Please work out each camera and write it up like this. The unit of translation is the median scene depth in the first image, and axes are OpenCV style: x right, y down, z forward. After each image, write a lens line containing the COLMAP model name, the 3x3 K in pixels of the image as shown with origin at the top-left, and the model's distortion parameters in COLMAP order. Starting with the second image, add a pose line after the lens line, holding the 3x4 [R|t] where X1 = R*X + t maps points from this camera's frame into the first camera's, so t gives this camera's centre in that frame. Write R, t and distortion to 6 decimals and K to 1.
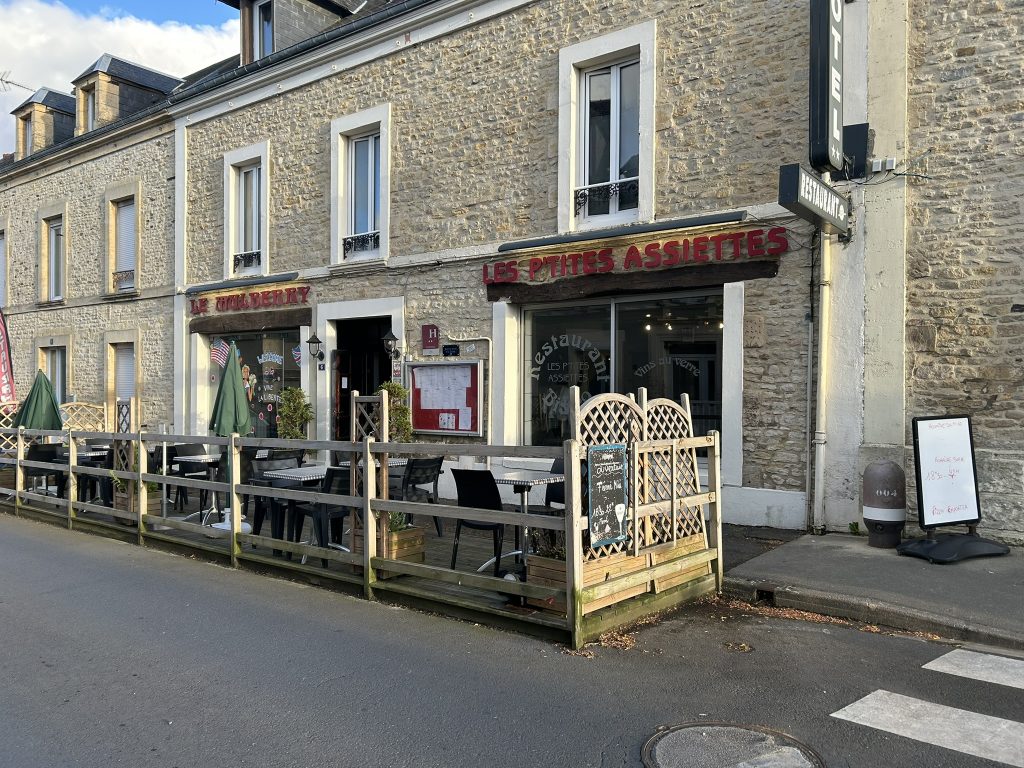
lens RADIAL K [[791.8, 0, 519.8], [0, 791.8, 390.7], [0, 0, 1]] dist [0.057944, -0.054514]
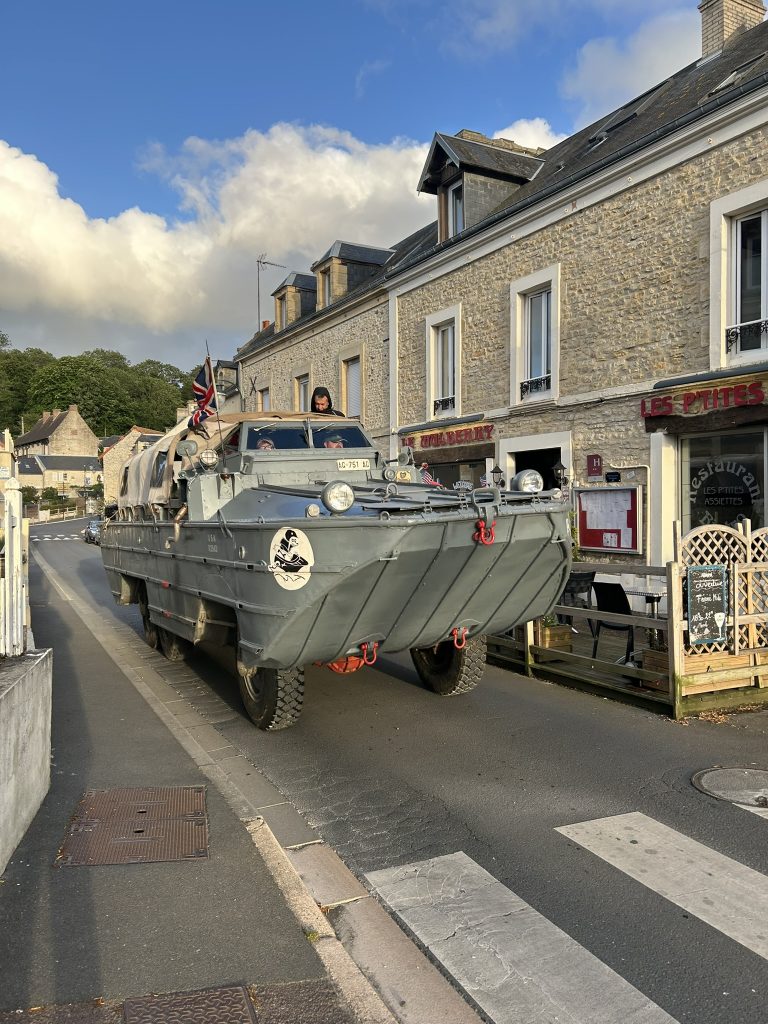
lens RADIAL K [[791.8, 0, 385.1], [0, 791.8, 510.0], [0, 0, 1]] dist [0.057944, -0.054514]
pose [[0.916619, -0.009930, -0.399638, 0.069622], [0.014464, 0.999861, 0.008331, -0.018477], [0.399500, -0.013417, 0.916635, -0.177849]]
